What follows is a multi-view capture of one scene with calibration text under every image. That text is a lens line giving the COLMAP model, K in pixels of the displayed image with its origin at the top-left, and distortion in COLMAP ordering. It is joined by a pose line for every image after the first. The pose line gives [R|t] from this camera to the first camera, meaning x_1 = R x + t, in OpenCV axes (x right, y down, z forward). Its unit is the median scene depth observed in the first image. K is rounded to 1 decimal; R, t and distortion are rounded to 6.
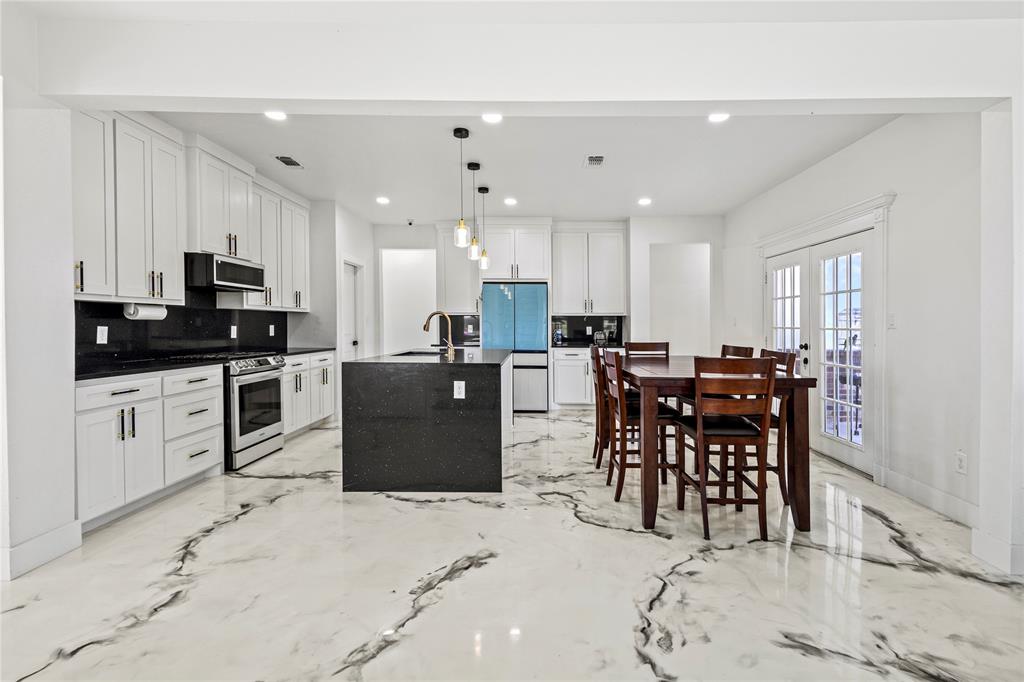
lens RADIAL K [[474.4, 0, 532.6], [0, 474.4, 351.7], [0, 0, 1]] dist [0.014231, 0.000383]
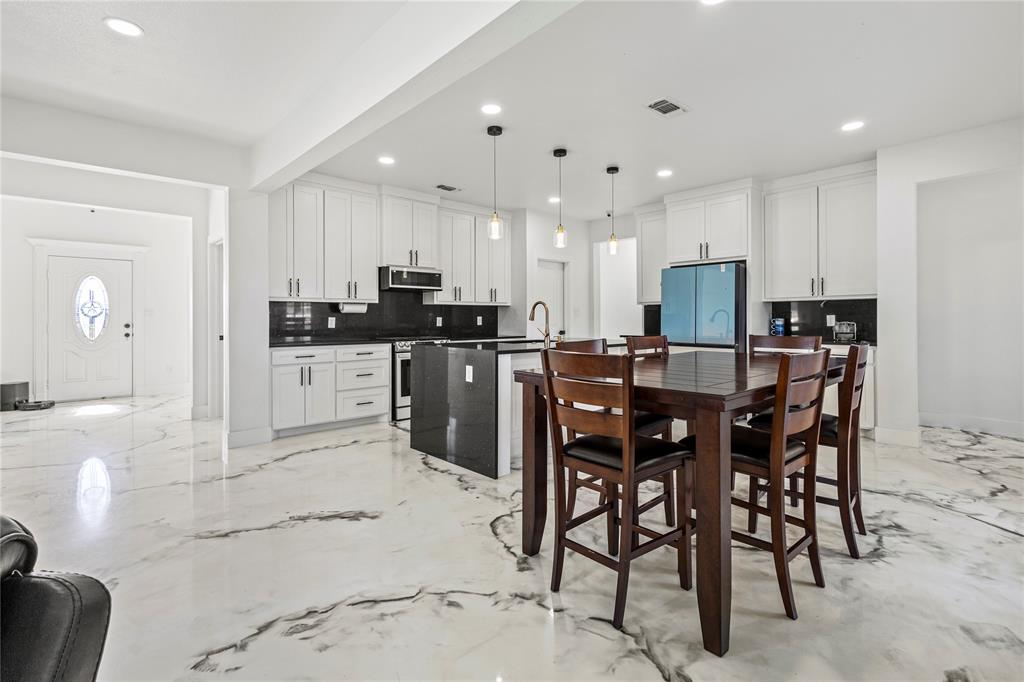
lens RADIAL K [[474.4, 0, 508.4], [0, 474.4, 336.4], [0, 0, 1]] dist [0.014231, 0.000383]
pose [[0.677255, 0.020649, -0.735458, 0.635056], [-0.034732, 0.999389, -0.003925, -0.001854], [0.734928, 0.028202, 0.677559, 0.312857]]
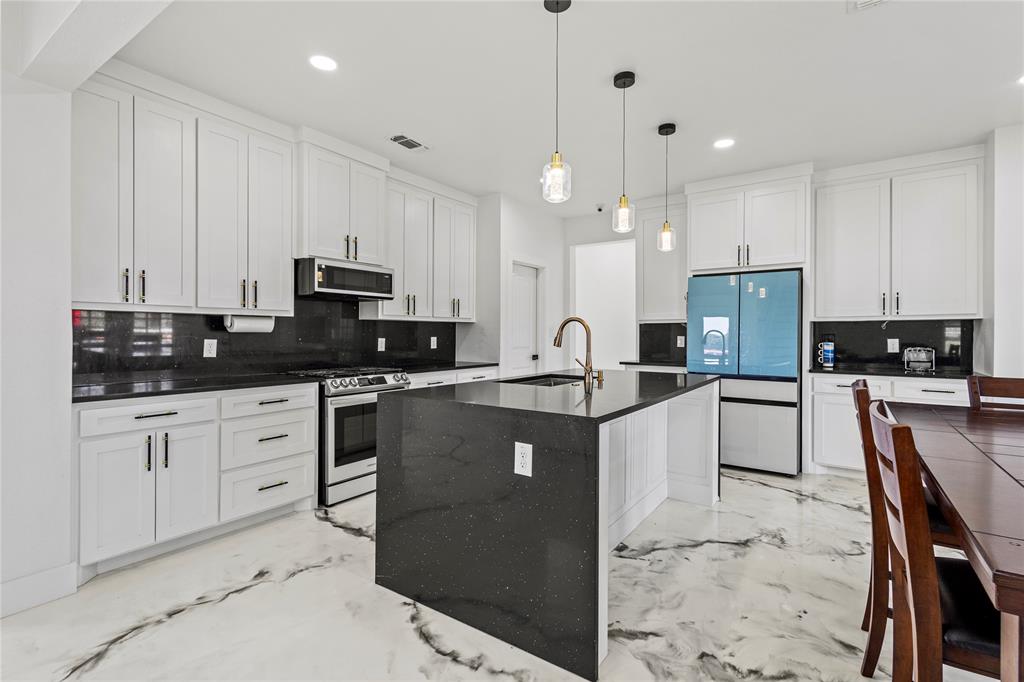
lens RADIAL K [[474.4, 0, 506.4], [0, 474.4, 344.9], [0, 0, 1]] dist [0.014231, 0.000383]
pose [[0.820315, 0.011097, -0.571804, 0.131442], [-0.030976, 0.999206, -0.025047, -0.032279], [0.571072, 0.038259, 0.820008, 0.497217]]
